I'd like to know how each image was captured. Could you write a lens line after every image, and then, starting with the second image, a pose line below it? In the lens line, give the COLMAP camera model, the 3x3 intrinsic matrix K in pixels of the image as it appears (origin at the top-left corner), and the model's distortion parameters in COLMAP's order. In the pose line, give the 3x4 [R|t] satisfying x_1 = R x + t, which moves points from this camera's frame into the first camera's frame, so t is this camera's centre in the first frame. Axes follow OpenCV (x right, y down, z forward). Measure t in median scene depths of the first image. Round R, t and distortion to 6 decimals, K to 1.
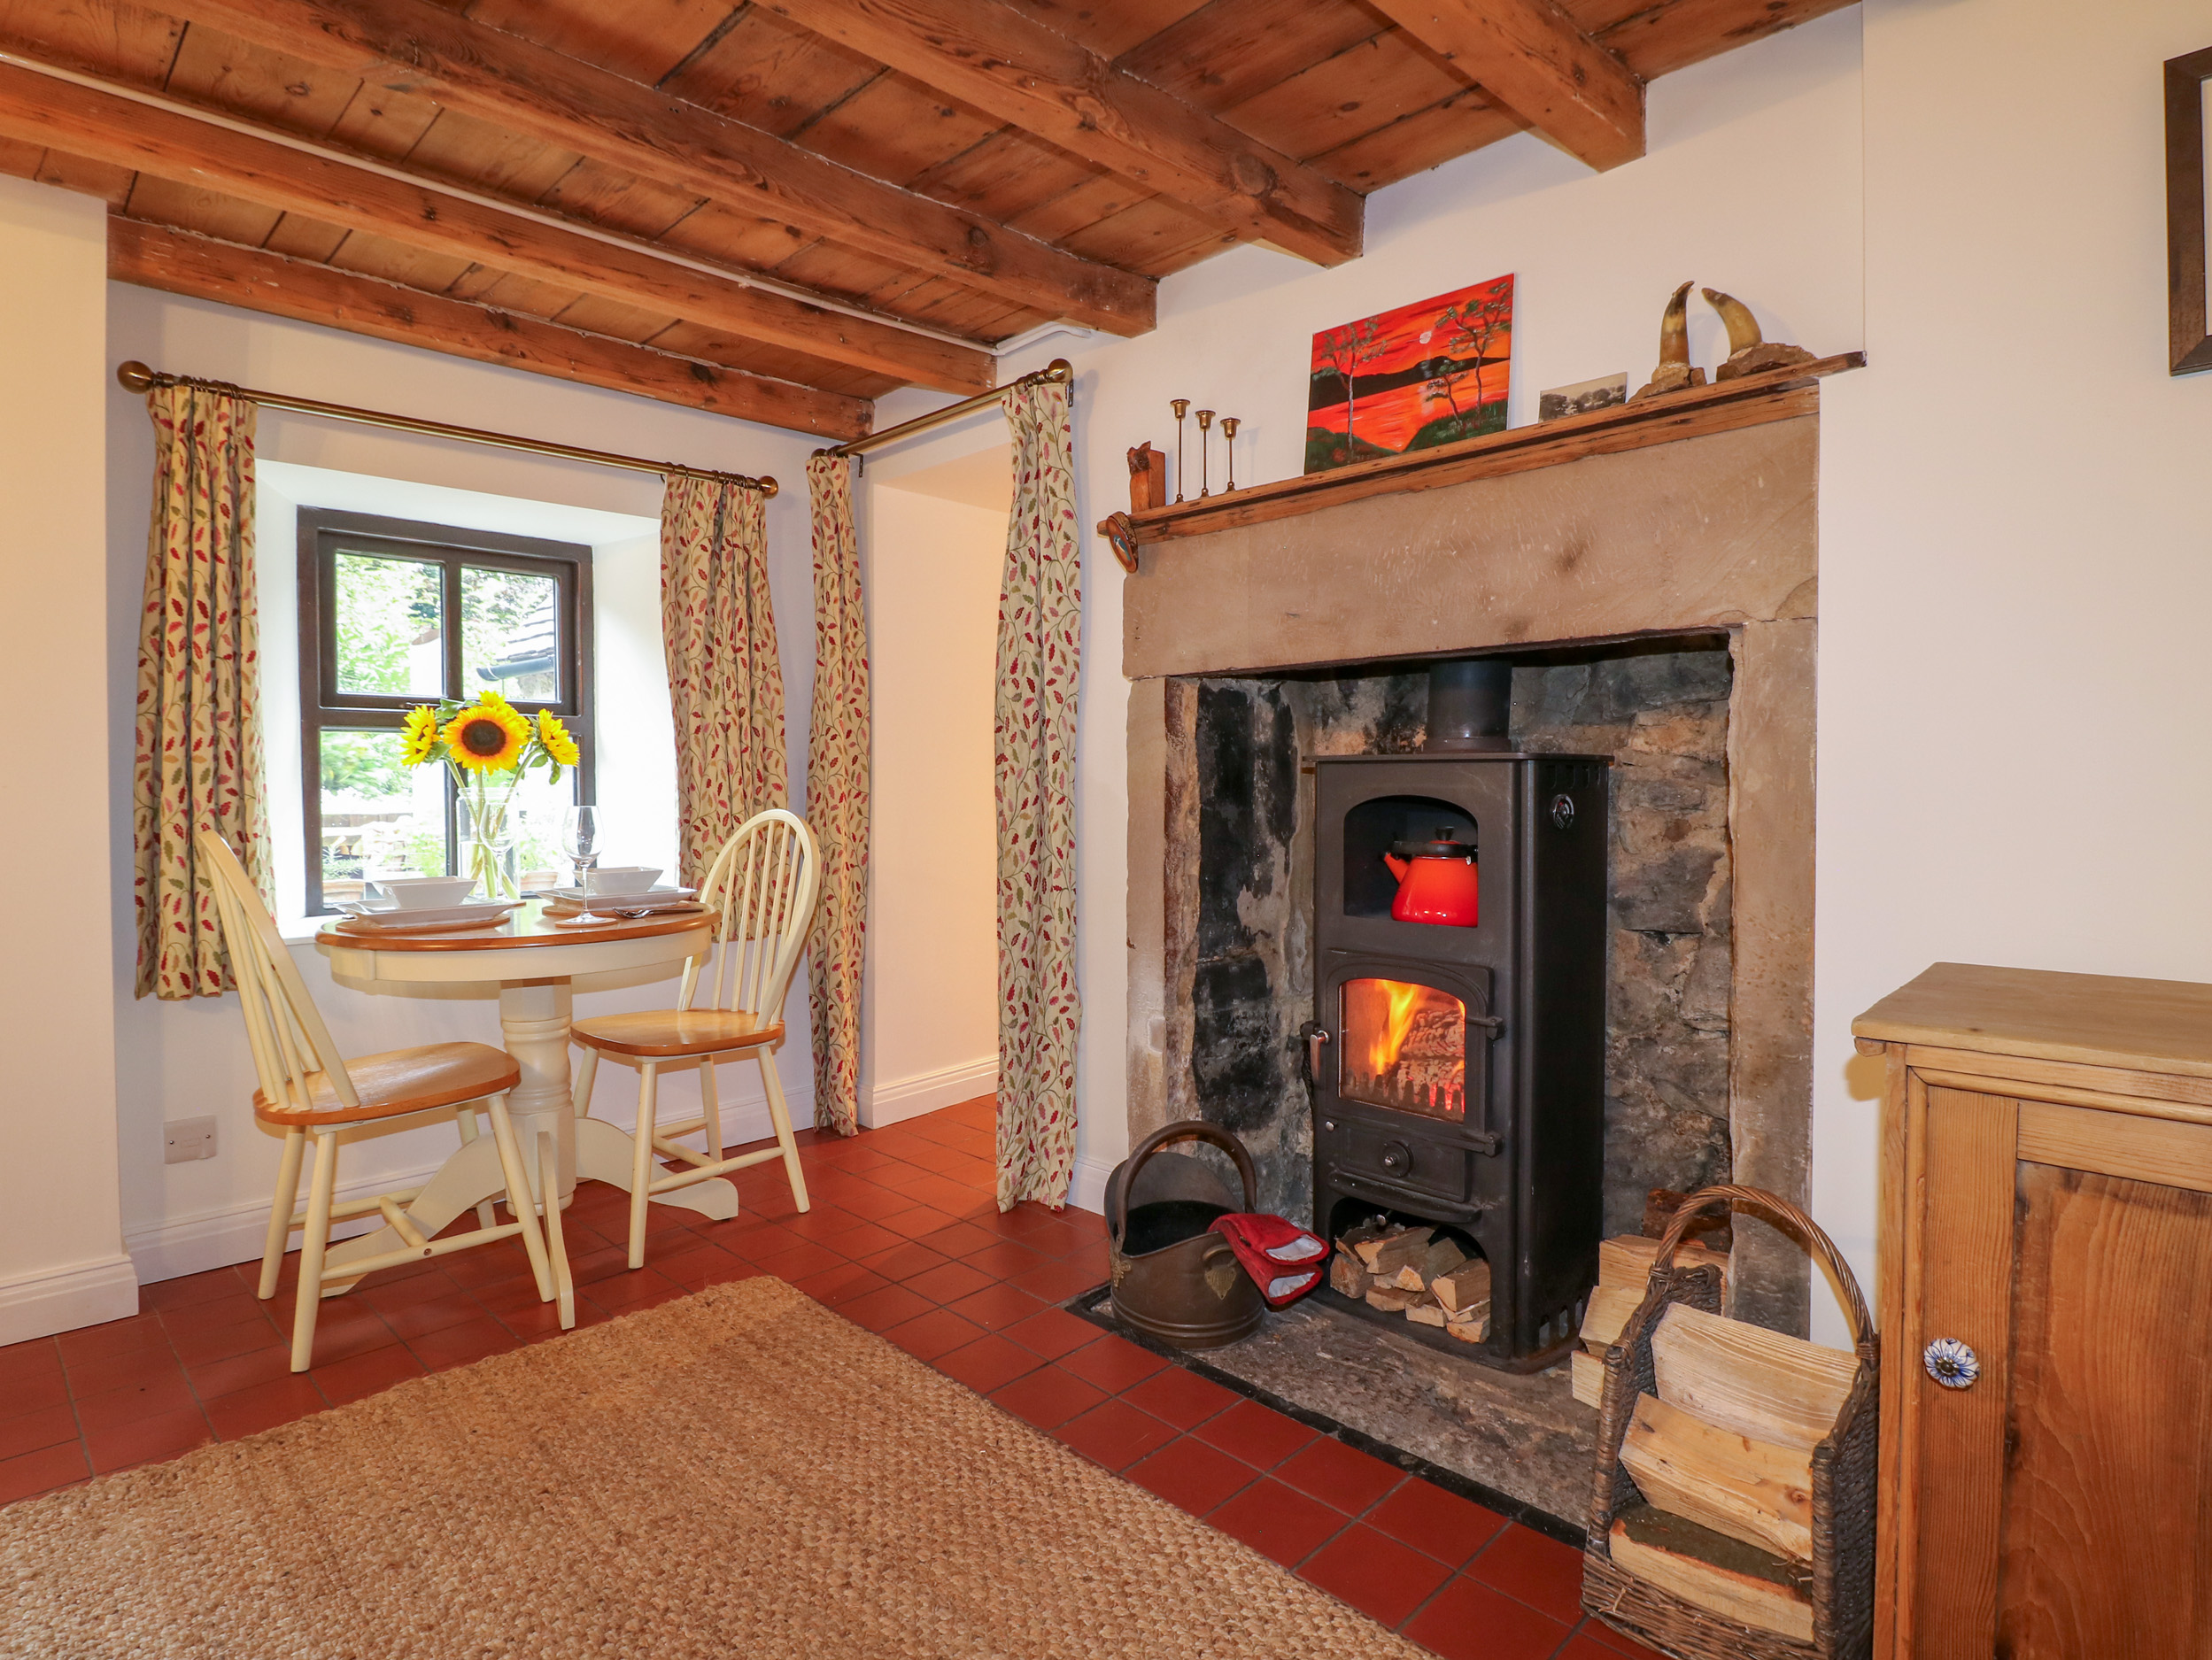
lens RADIAL K [[1182.9, 0, 1107.5], [0, 1182.9, 807.6], [0, 0, 1]] dist [-0.006582, -0.000663]
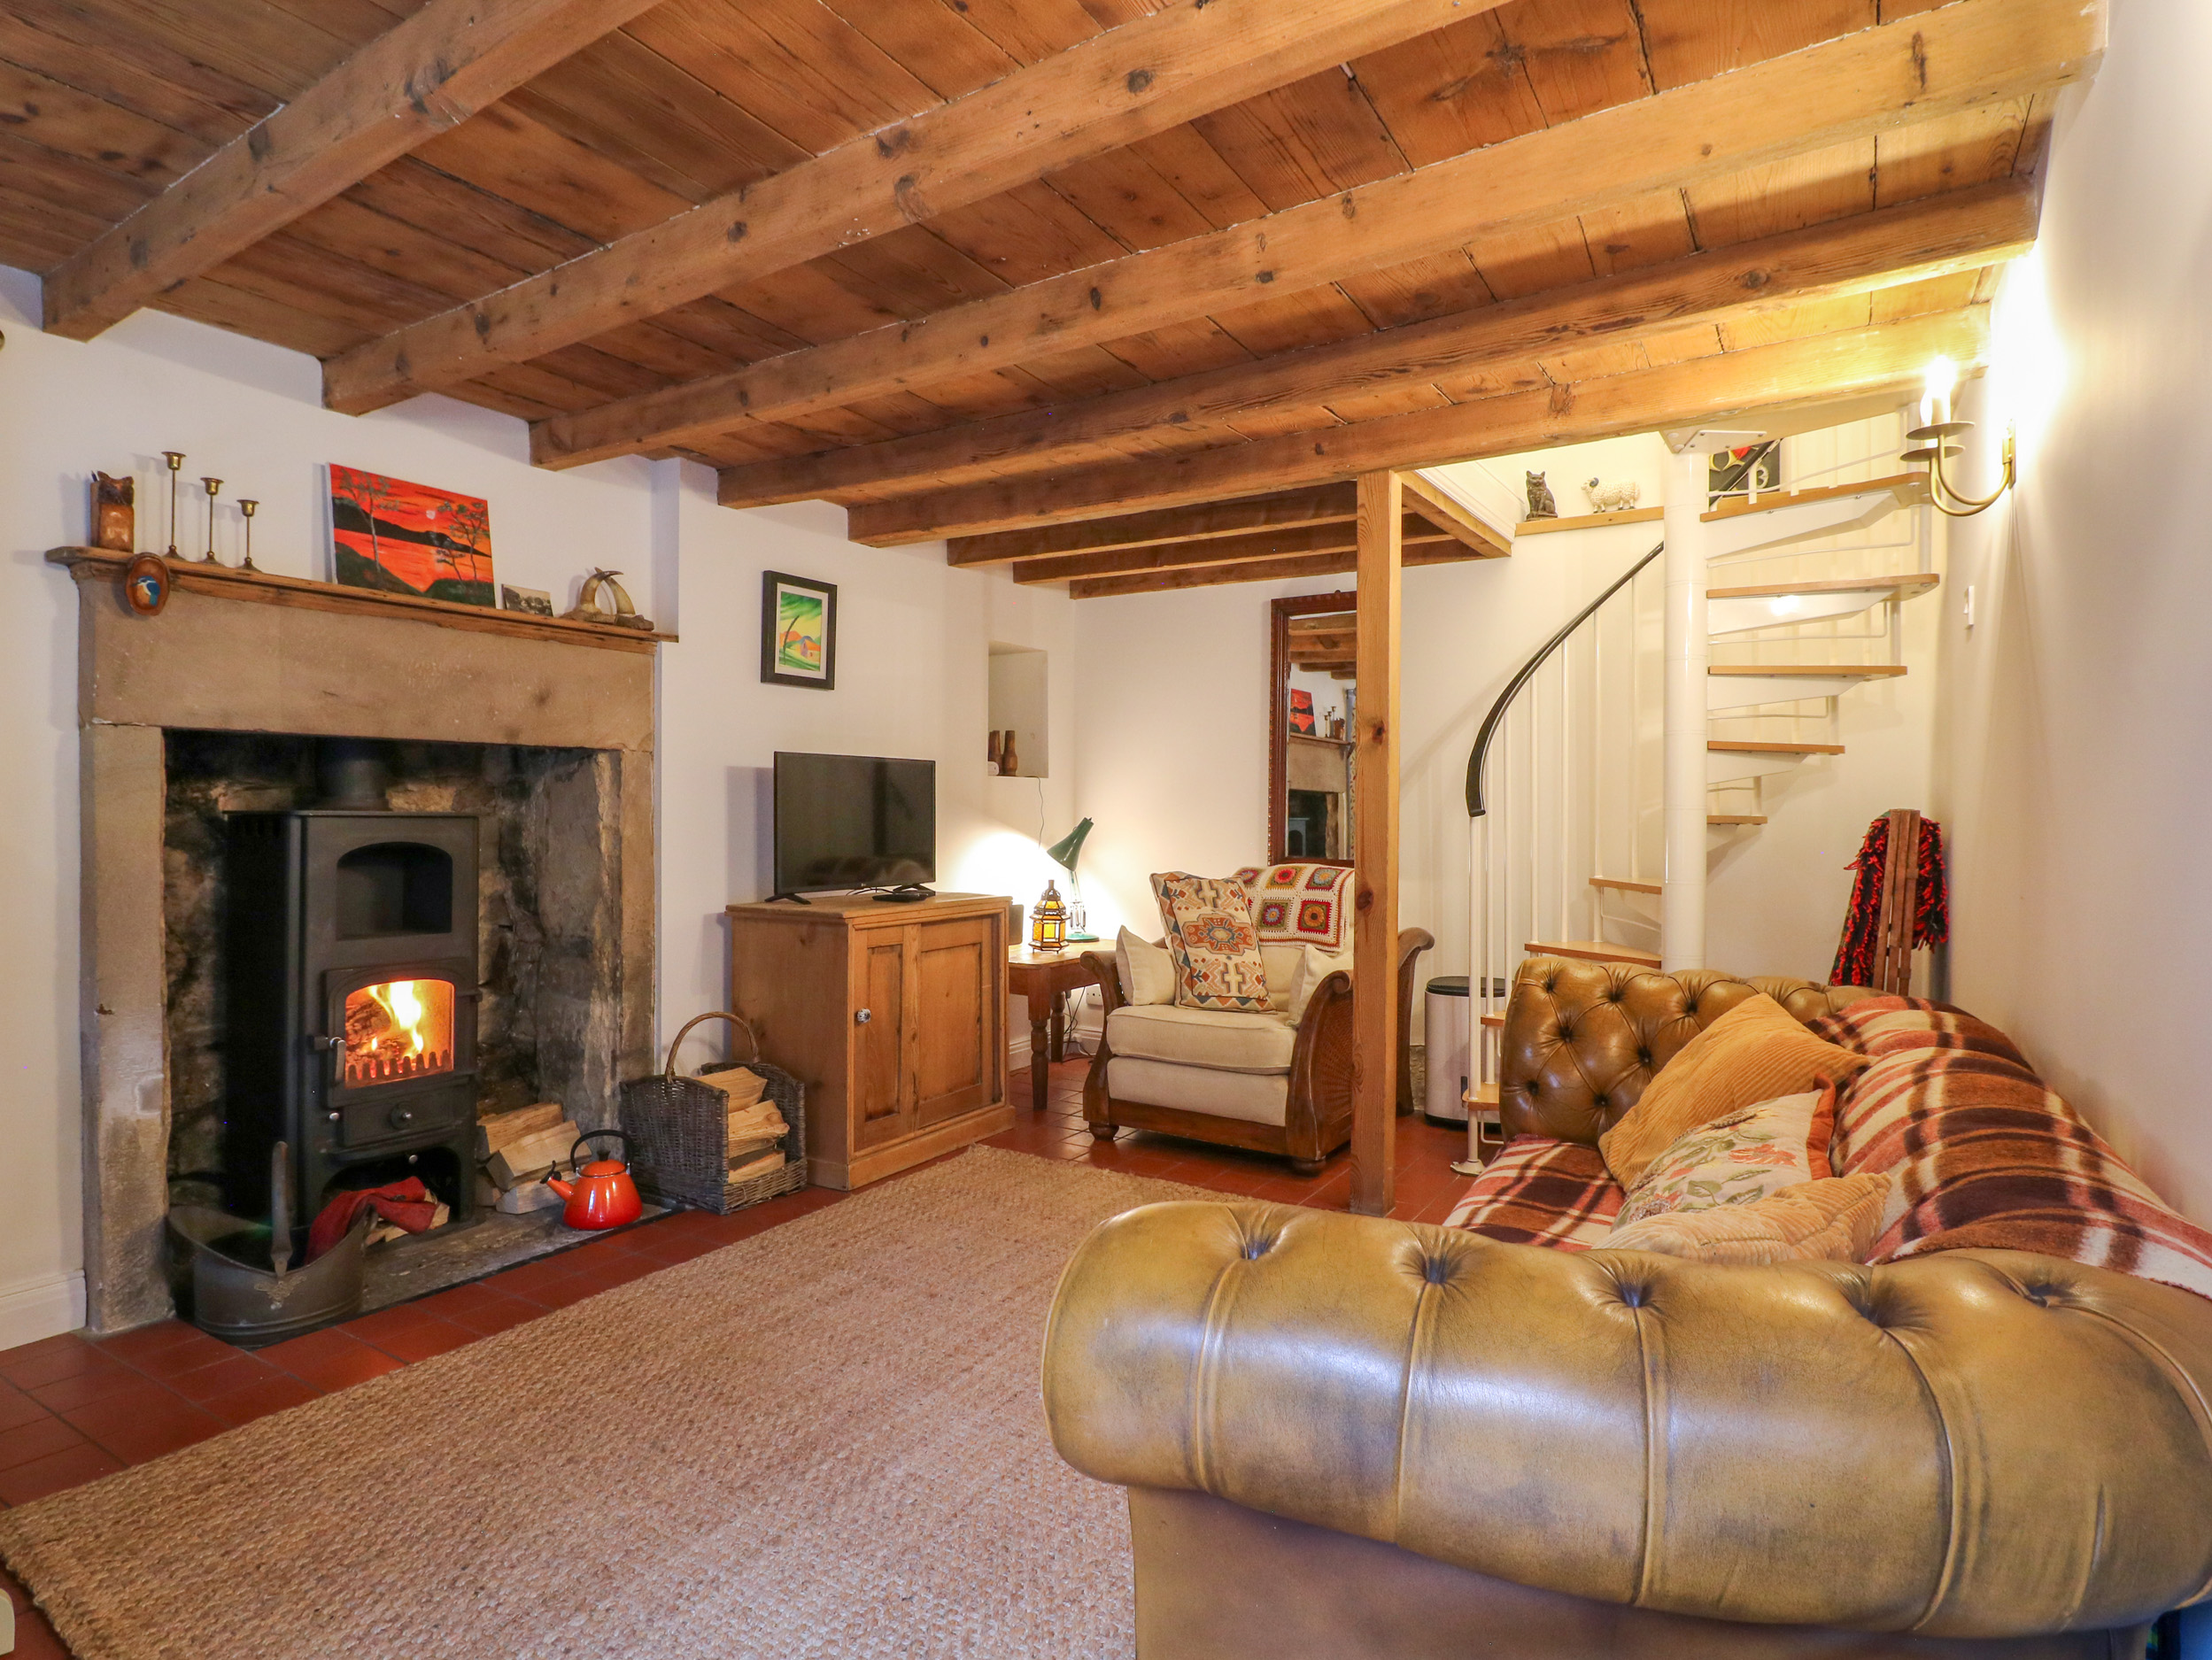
lens RADIAL K [[1215.5, 0, 1101.7], [0, 1215.5, 834.2], [0, 0, 1]] dist [-0.000582, -0.003482]
pose [[-0.219919, -0.012537, 0.975437, -1.792815], [0.017064, 0.999715, 0.016696, -0.040646], [-0.975369, 0.020317, -0.219643, 0.746106]]
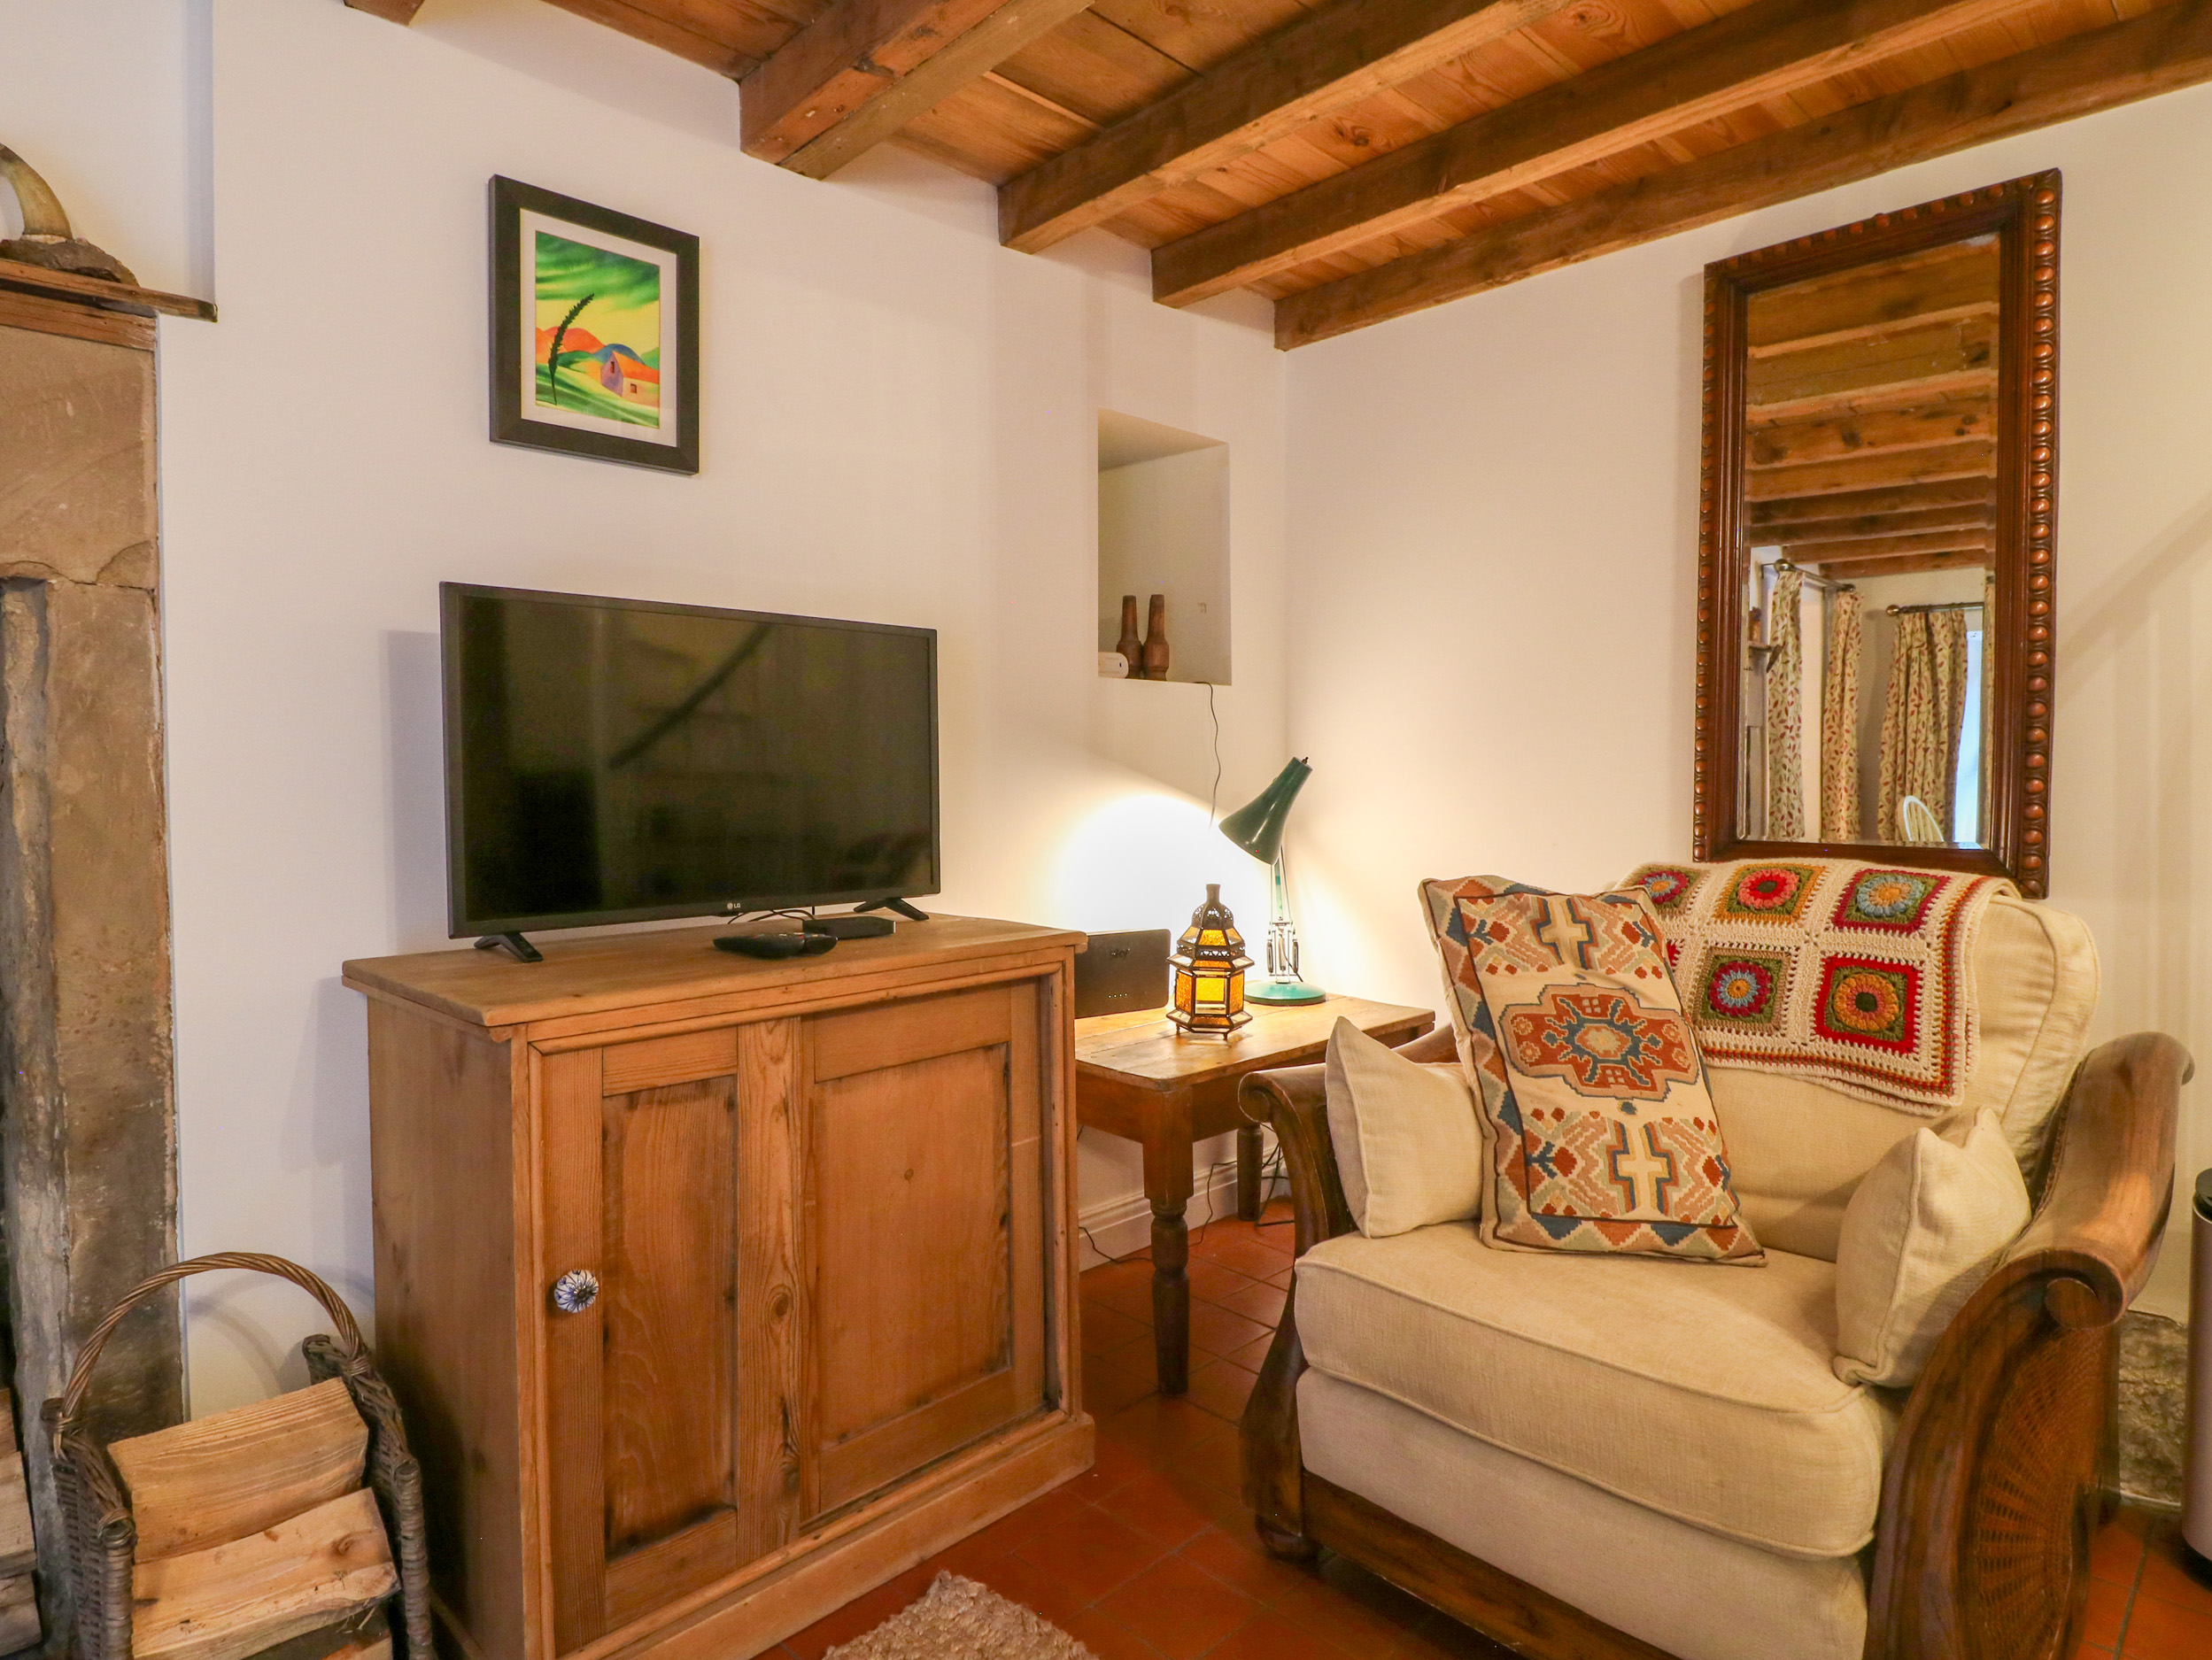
lens RADIAL K [[1215.5, 0, 1105.9], [0, 1215.5, 825.0], [0, 0, 1]] dist [-0.000582, -0.003482]
pose [[0.016576, -0.033475, 0.999302, -0.295435], [0.024337, 0.999157, 0.033067, -0.002288], [-0.999566, 0.023771, 0.017377, 0.314198]]
